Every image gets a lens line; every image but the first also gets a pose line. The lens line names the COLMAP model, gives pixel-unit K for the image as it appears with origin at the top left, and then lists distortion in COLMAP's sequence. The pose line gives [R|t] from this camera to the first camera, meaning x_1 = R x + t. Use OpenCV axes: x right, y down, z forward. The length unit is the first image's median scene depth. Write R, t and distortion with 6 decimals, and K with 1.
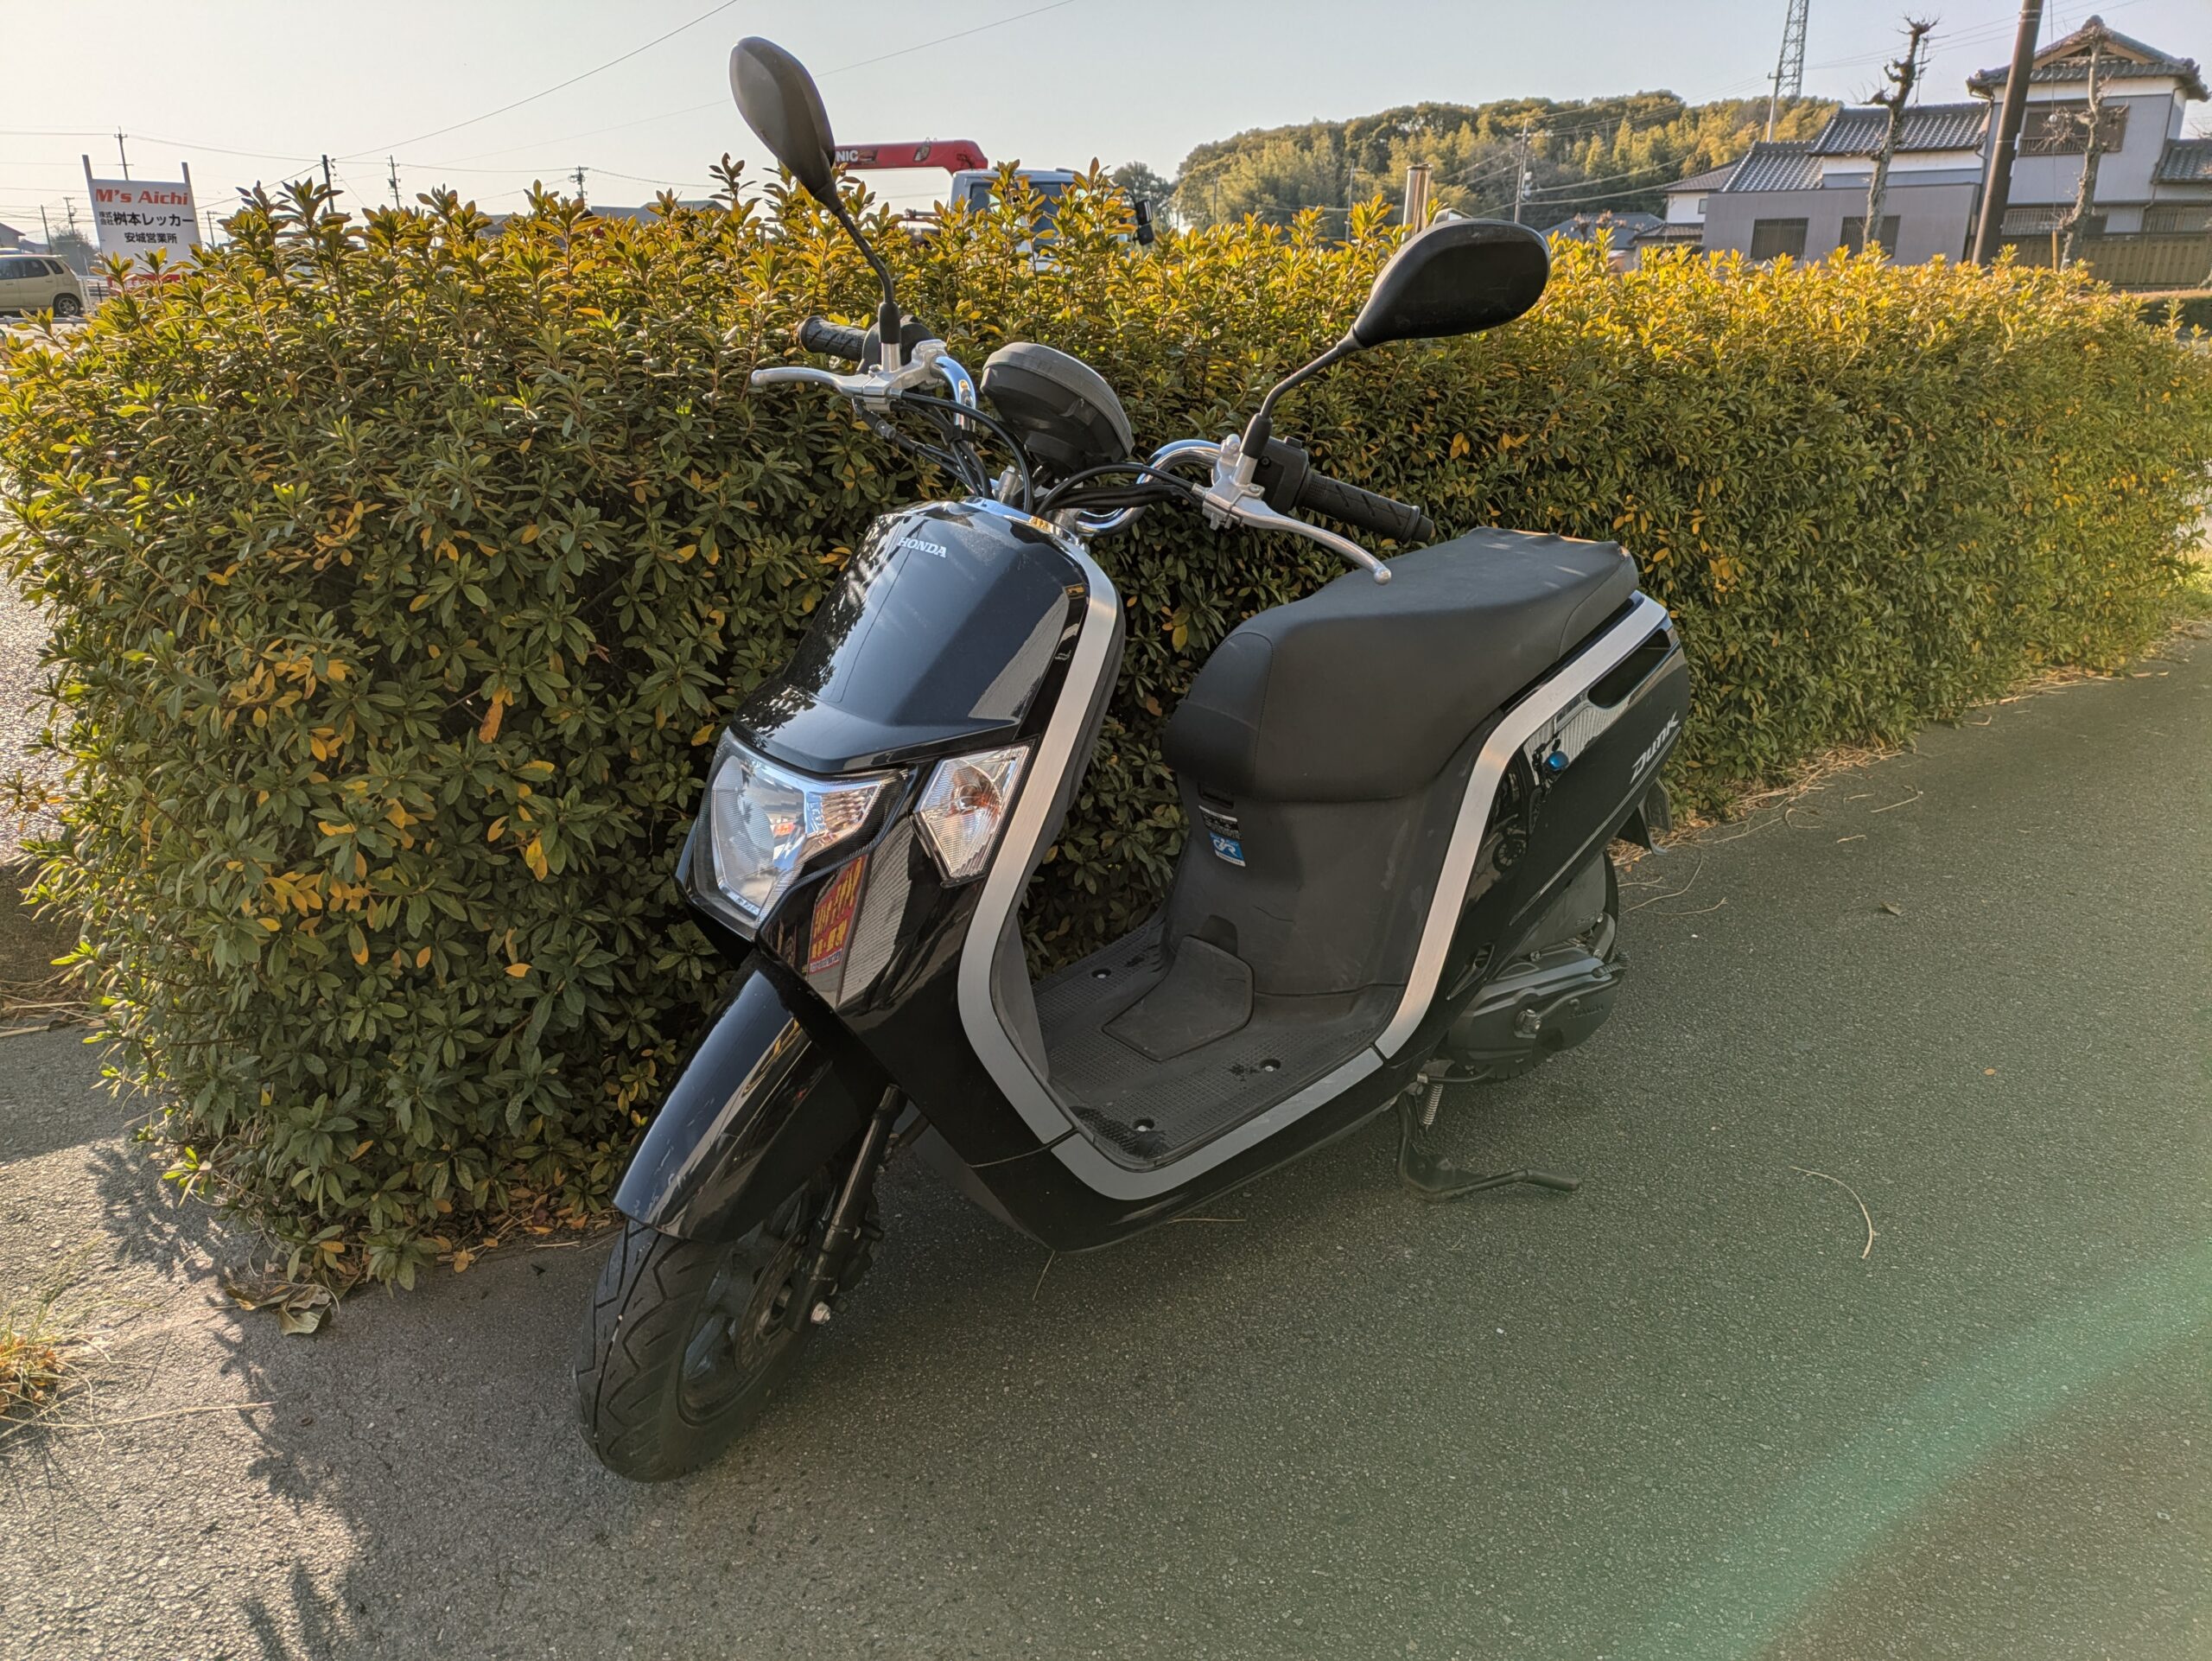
lens RADIAL K [[1640.1, 0, 1083.8], [0, 1640.1, 849.9], [0, 0, 1]] dist [0.042062, -0.034466]
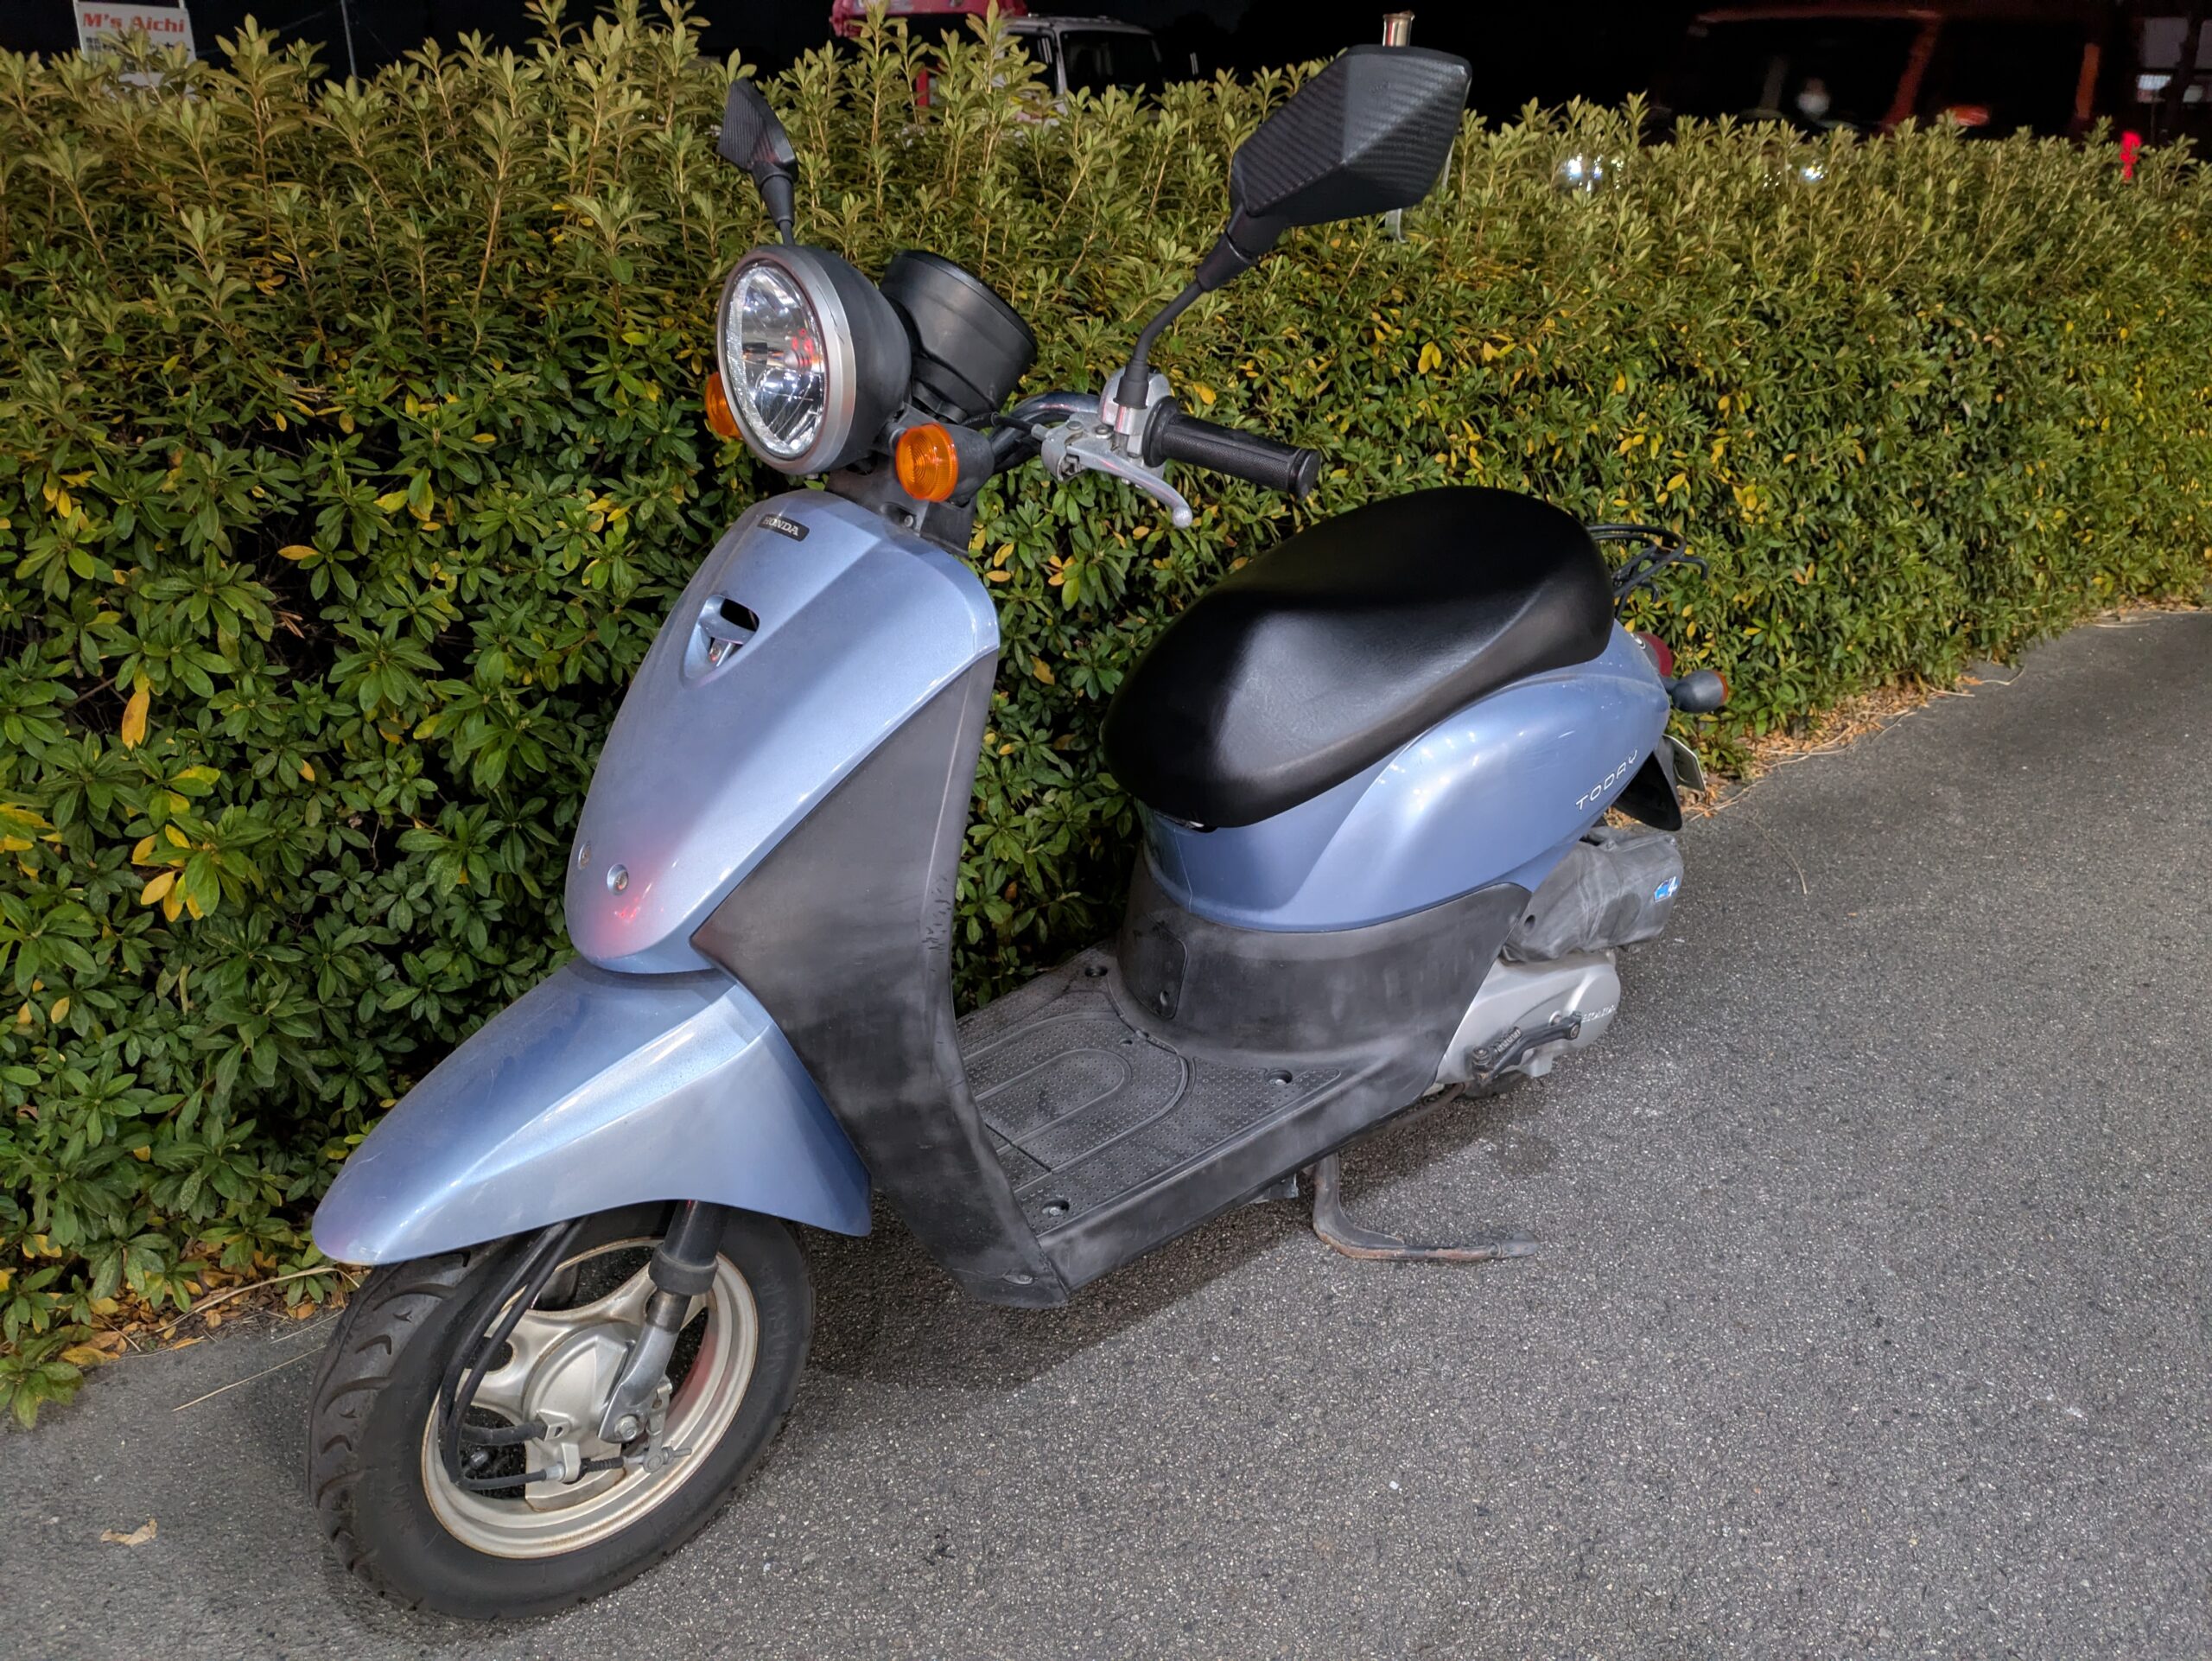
lens RADIAL K [[1640.1, 0, 1110.8], [0, 1640.1, 840.8], [0, 0, 1]] dist [0.042062, -0.034466]
pose [[0.999759, 0.018287, -0.012157, 0.086939], [-0.017395, 0.997413, 0.069754, -0.060101], [0.013402, -0.069526, 0.997490, 0.153706]]
